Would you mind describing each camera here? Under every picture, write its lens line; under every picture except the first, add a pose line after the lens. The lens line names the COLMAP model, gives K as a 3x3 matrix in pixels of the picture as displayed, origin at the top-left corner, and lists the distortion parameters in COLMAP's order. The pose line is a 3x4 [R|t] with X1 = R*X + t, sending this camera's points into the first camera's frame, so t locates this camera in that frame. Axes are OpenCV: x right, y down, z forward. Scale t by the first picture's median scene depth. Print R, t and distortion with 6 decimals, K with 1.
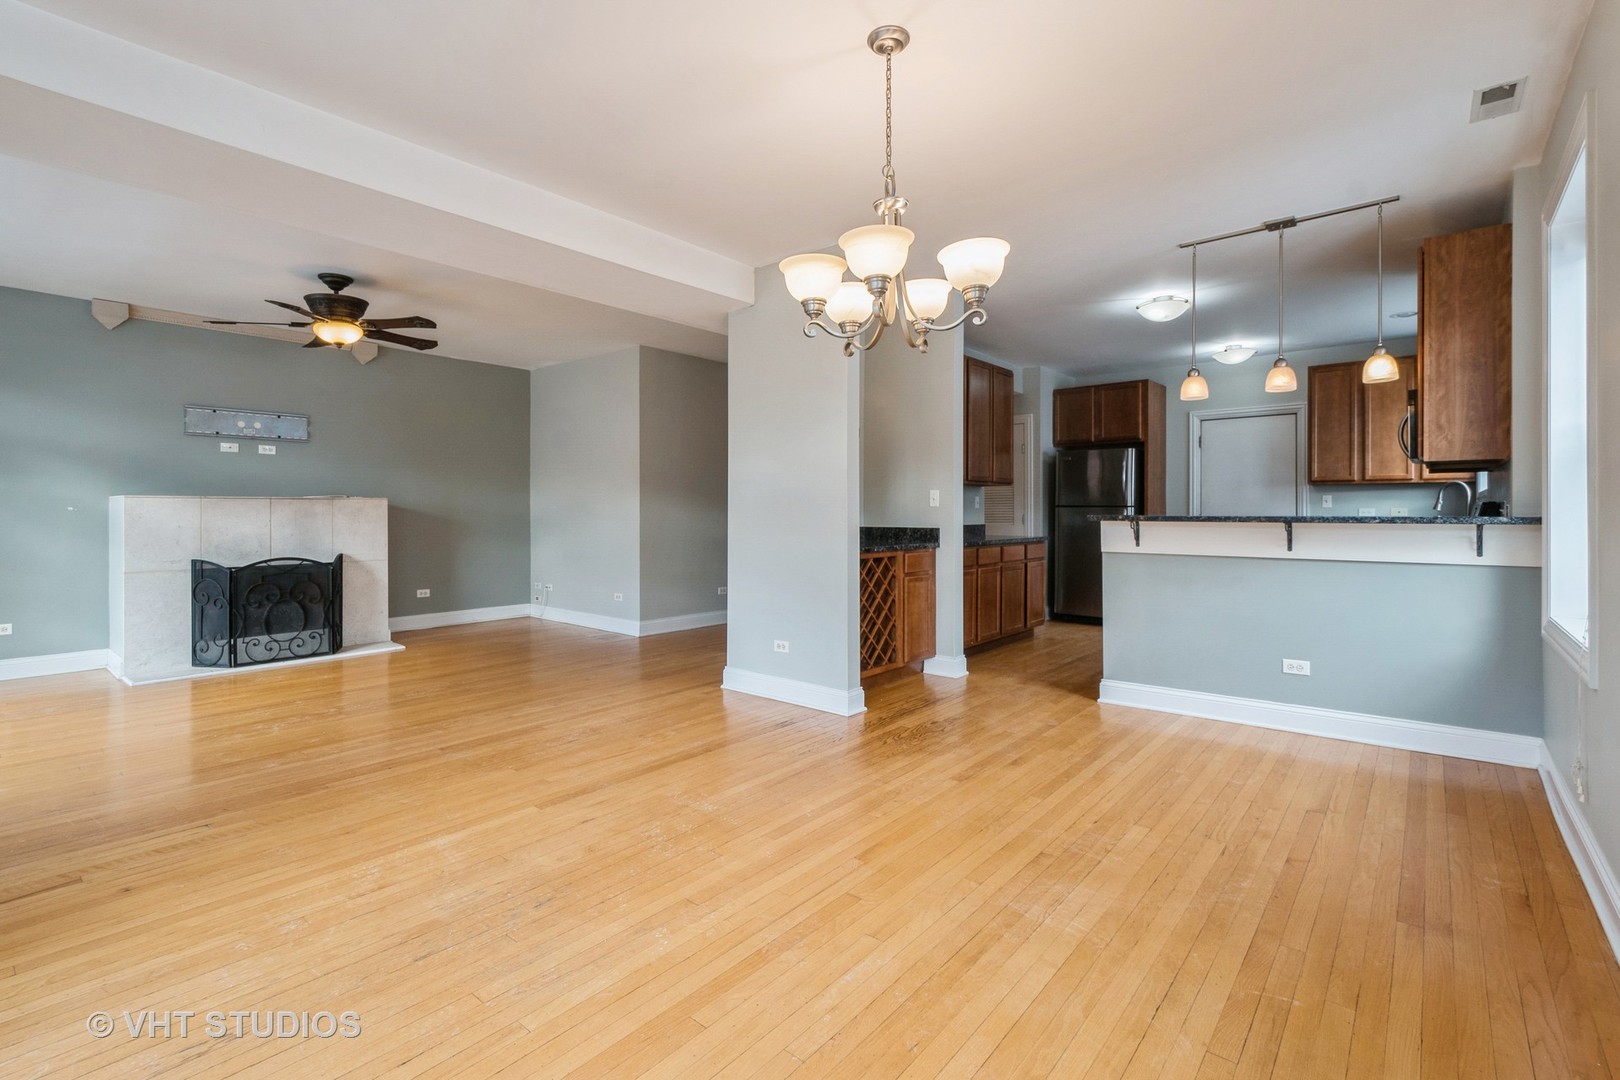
lens RADIAL K [[738.8, 0, 813.8], [0, 738.8, 517.9], [0, 0, 1]] dist [0.003175, -0.000801]
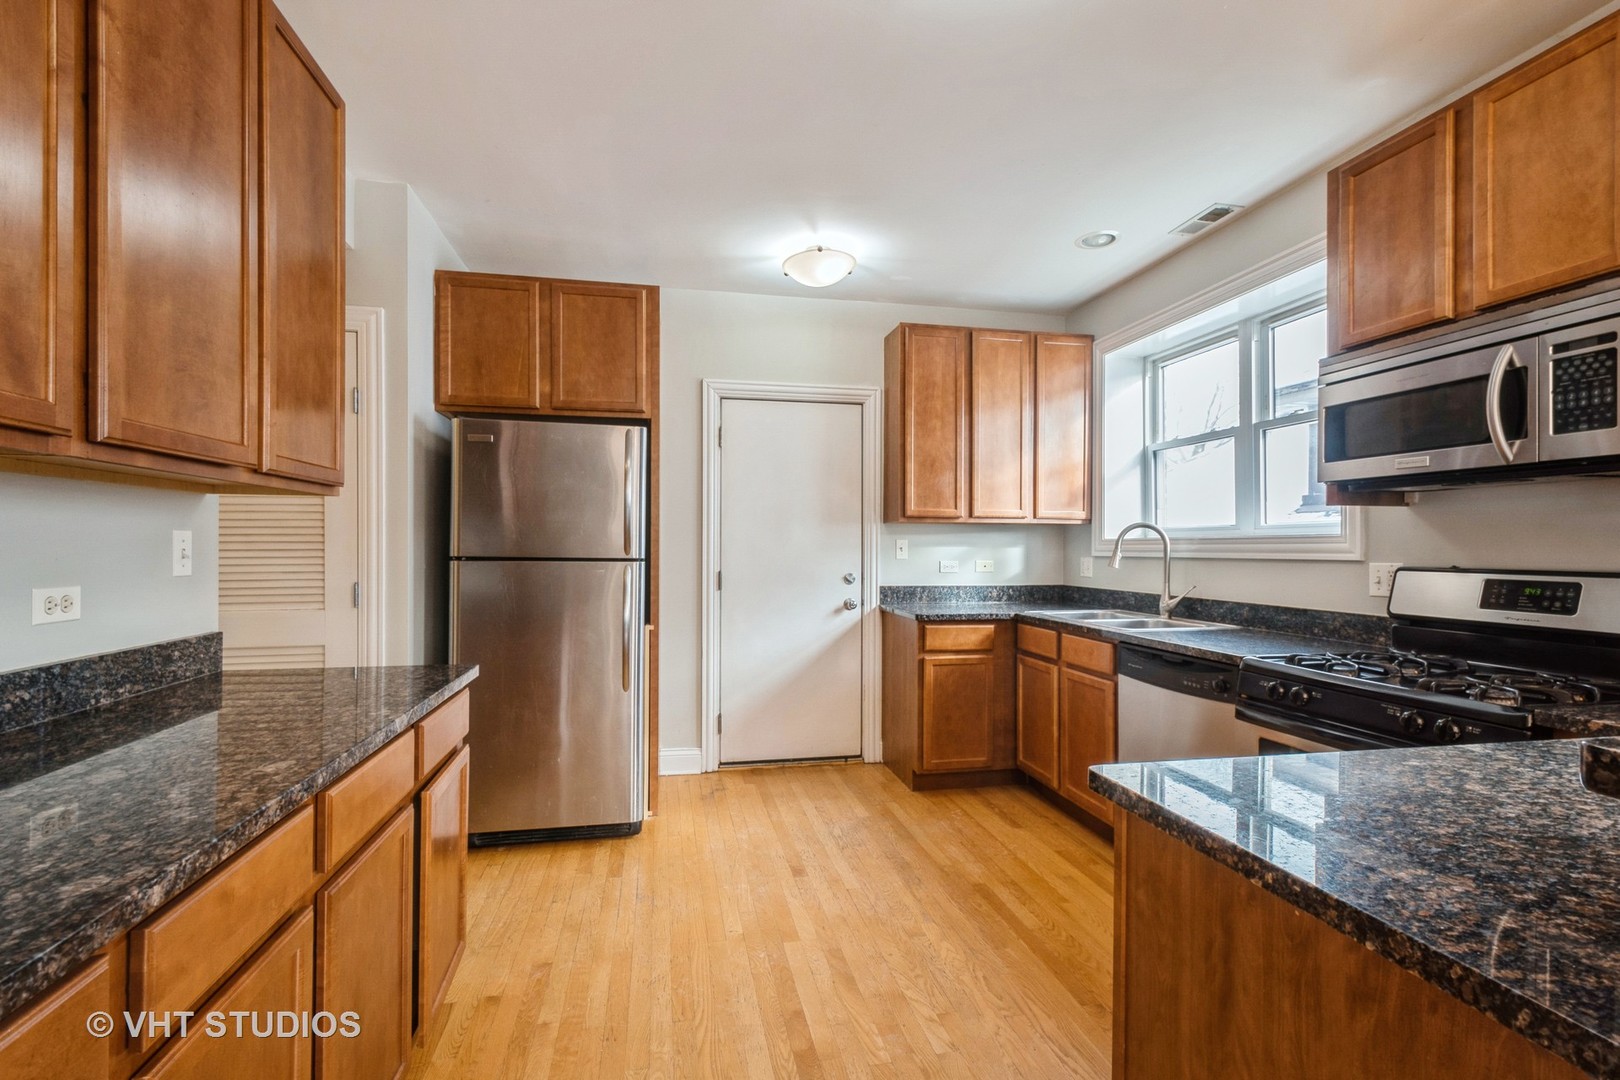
lens RADIAL K [[738.8, 0, 809.5], [0, 738.8, 546.2], [0, 0, 1]] dist [0.003175, -0.000801]
pose [[0.627348, 0.003929, 0.778729, 0.145266], [0.006283, 0.999929, -0.010107, -0.017606], [-0.778714, 0.011234, 0.627279, 0.620496]]
